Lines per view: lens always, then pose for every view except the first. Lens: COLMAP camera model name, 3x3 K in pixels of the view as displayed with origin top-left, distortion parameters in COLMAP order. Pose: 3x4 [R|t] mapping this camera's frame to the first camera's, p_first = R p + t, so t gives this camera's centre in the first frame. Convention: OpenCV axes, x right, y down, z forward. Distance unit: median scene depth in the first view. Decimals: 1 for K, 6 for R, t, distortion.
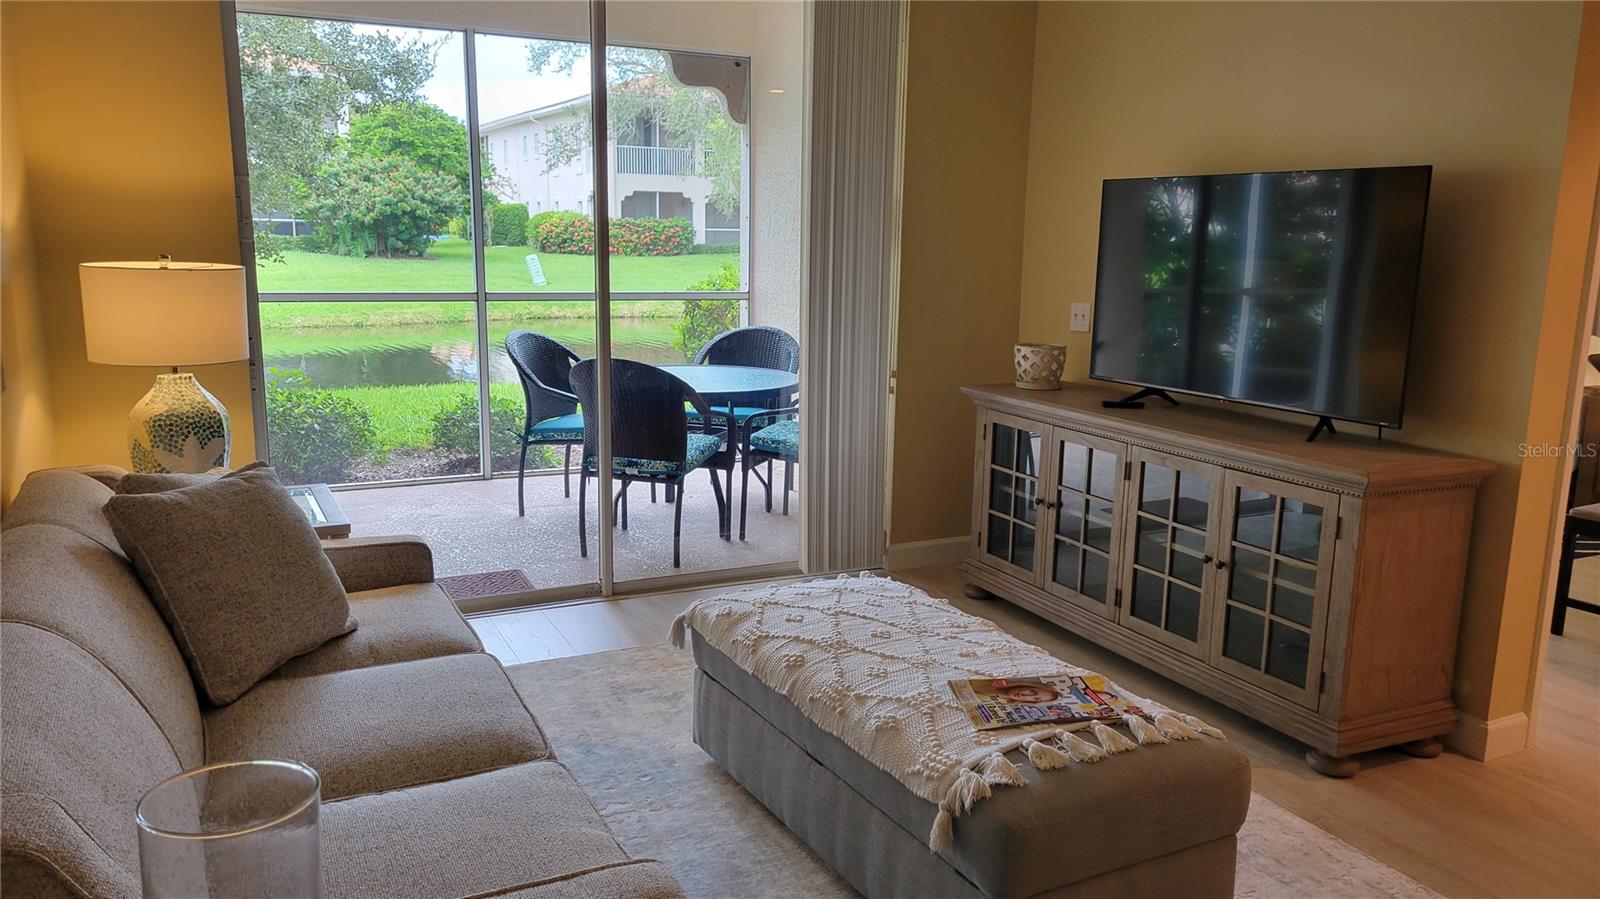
lens RADIAL K [[1189.3, 0, 800.0], [0, 1189.3, 449.5], [0, 0, 1]] dist [0.031575, -0.003886]
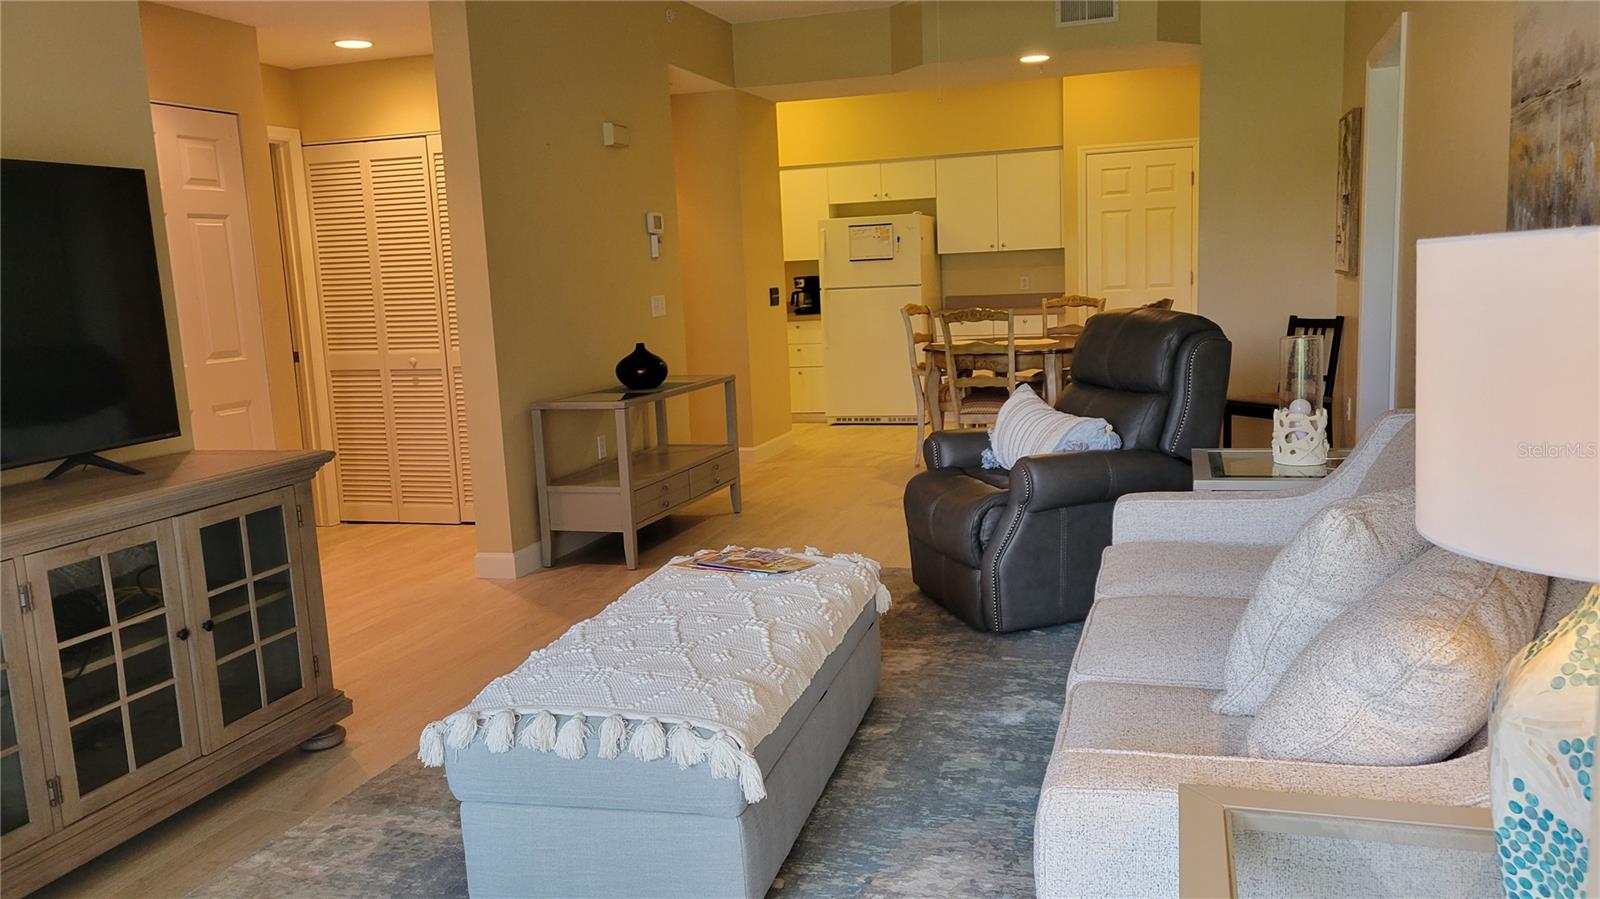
lens RADIAL K [[1189.3, 0, 800.0], [0, 1189.3, 449.5], [0, 0, 1]] dist [0.031575, -0.003886]
pose [[-0.716775, -0.094413, 0.690883, -0.477787], [0.159241, 0.942447, 0.294000, -0.187026], [-0.678878, 0.320749, -0.660488, 1.132855]]
